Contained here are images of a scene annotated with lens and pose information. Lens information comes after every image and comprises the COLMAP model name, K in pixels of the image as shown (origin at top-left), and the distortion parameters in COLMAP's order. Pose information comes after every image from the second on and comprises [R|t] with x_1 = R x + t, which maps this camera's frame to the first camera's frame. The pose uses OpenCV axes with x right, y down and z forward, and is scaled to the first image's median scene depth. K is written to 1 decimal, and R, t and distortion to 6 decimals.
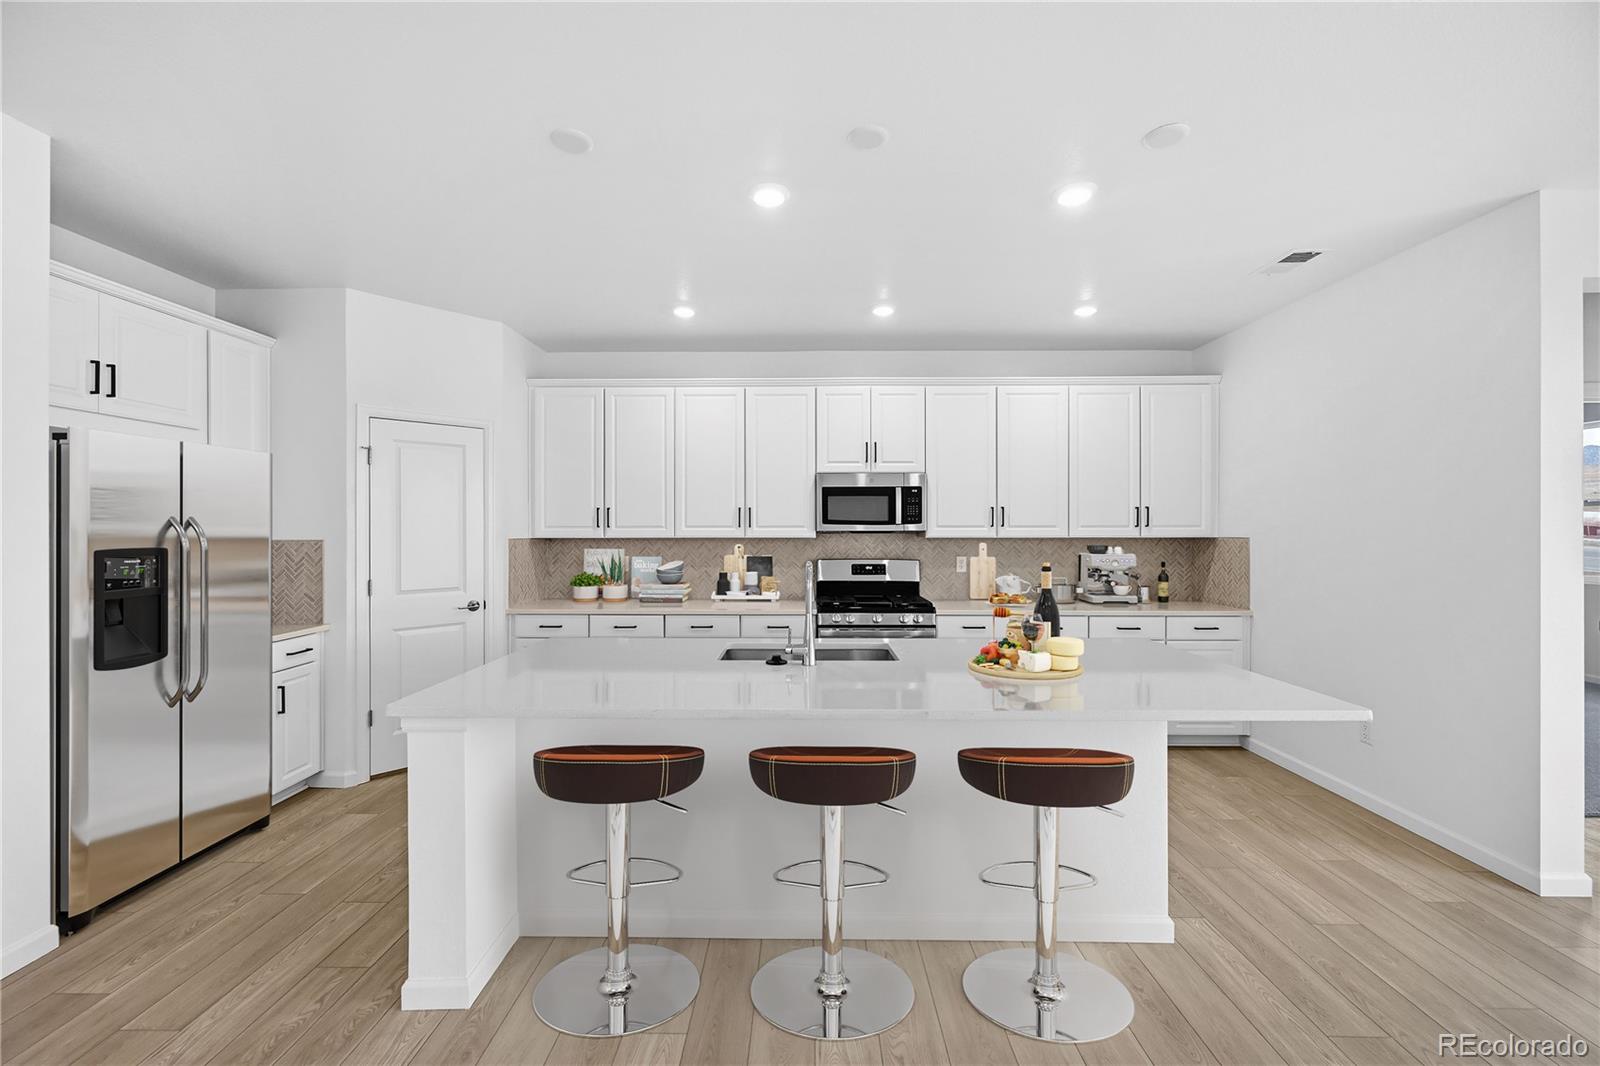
lens RADIAL K [[630.7, 0, 803.1], [0, 630.7, 527.4], [0, 0, 1]] dist [0.001294, -0.000037]
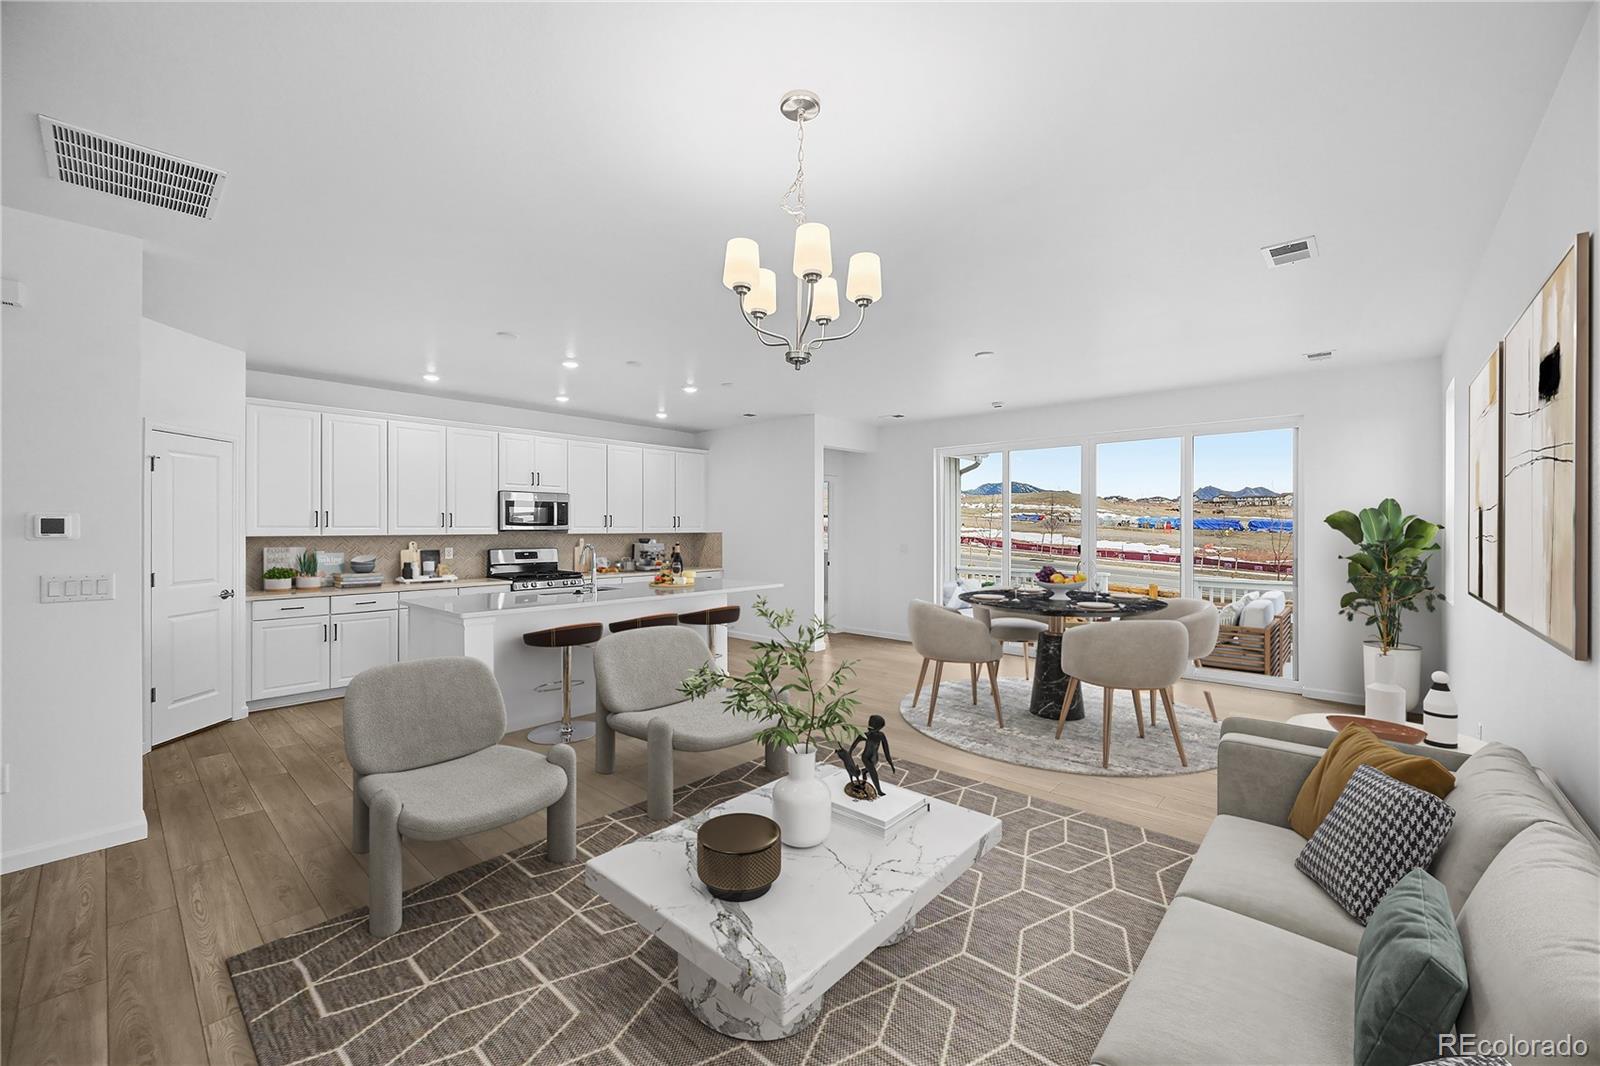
lens RADIAL K [[630.7, 0, 793.5], [0, 630.7, 534.5], [0, 0, 1]] dist [0.001294, -0.000037]
pose [[0.663628, -0.007100, 0.748029, -0.629531], [0.001449, 0.999965, 0.008205, 0.005443], [-0.748061, -0.004362, 0.663615, -0.500619]]
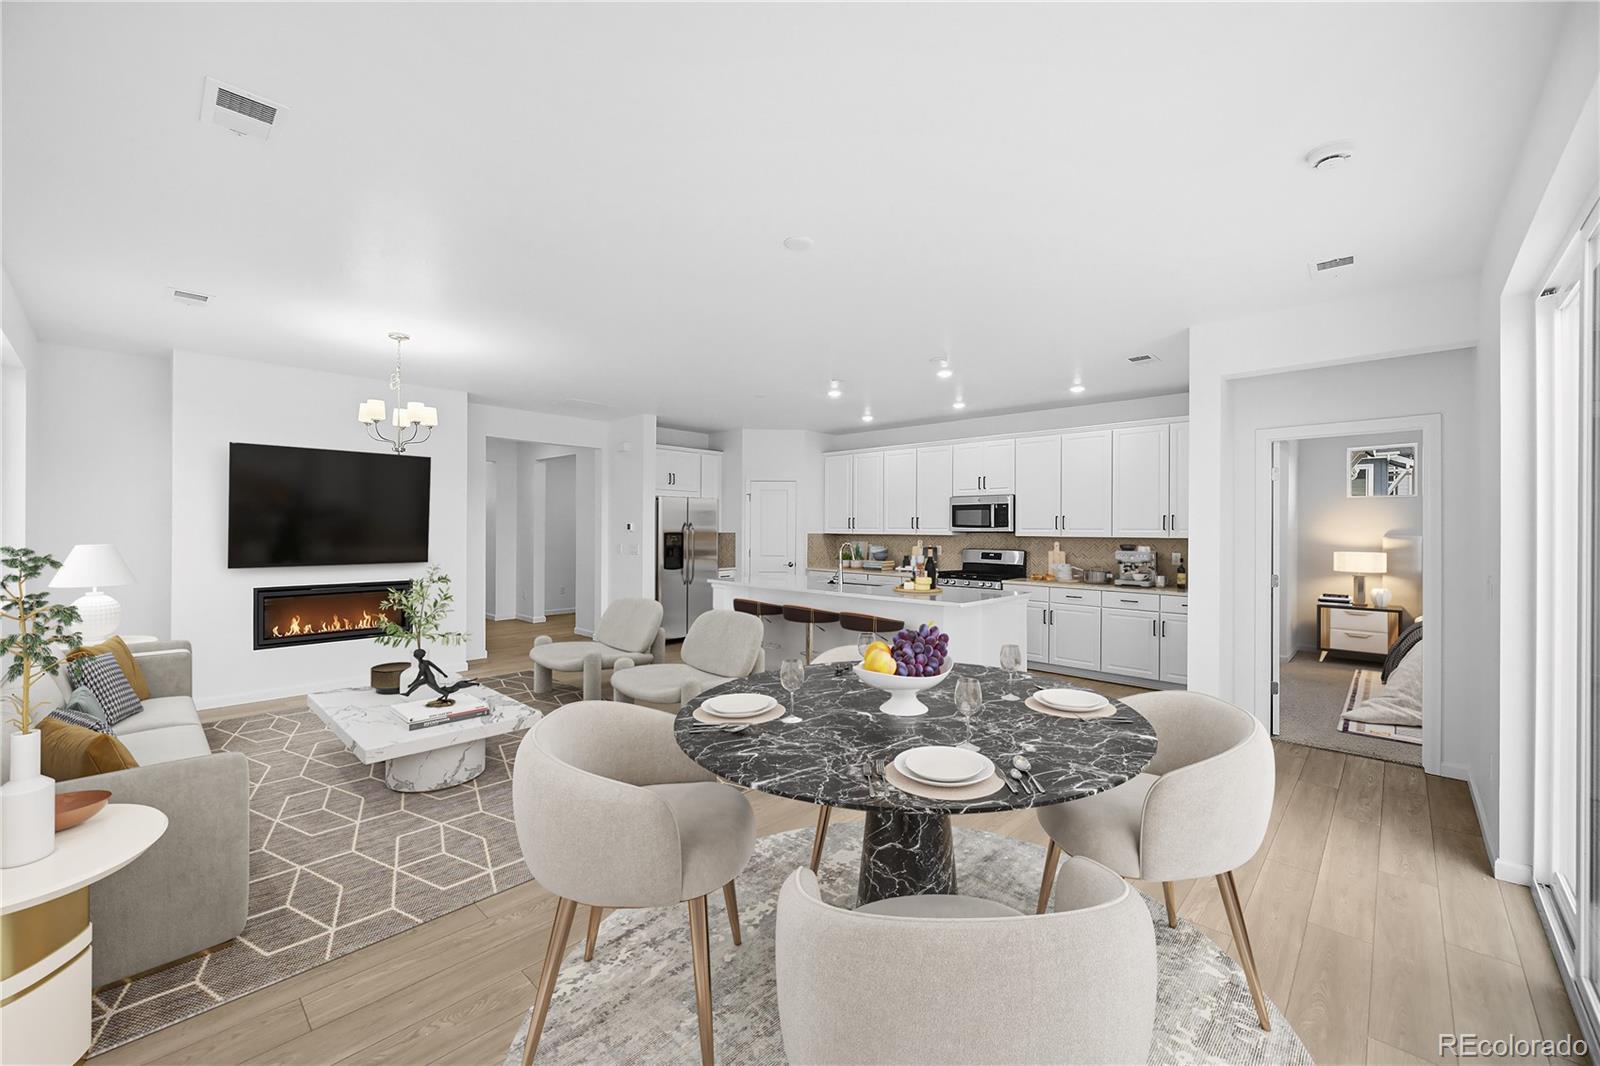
lens RADIAL K [[630.7, 0, 793.6], [0, 630.7, 524.5], [0, 0, 1]] dist [0.001294, -0.000037]
pose [[0.728634, 0.002884, -0.684897, 0.860331], [-0.009789, 0.999933, -0.006204, 0.001997], [0.684833, 0.011225, 0.728613, -0.503276]]
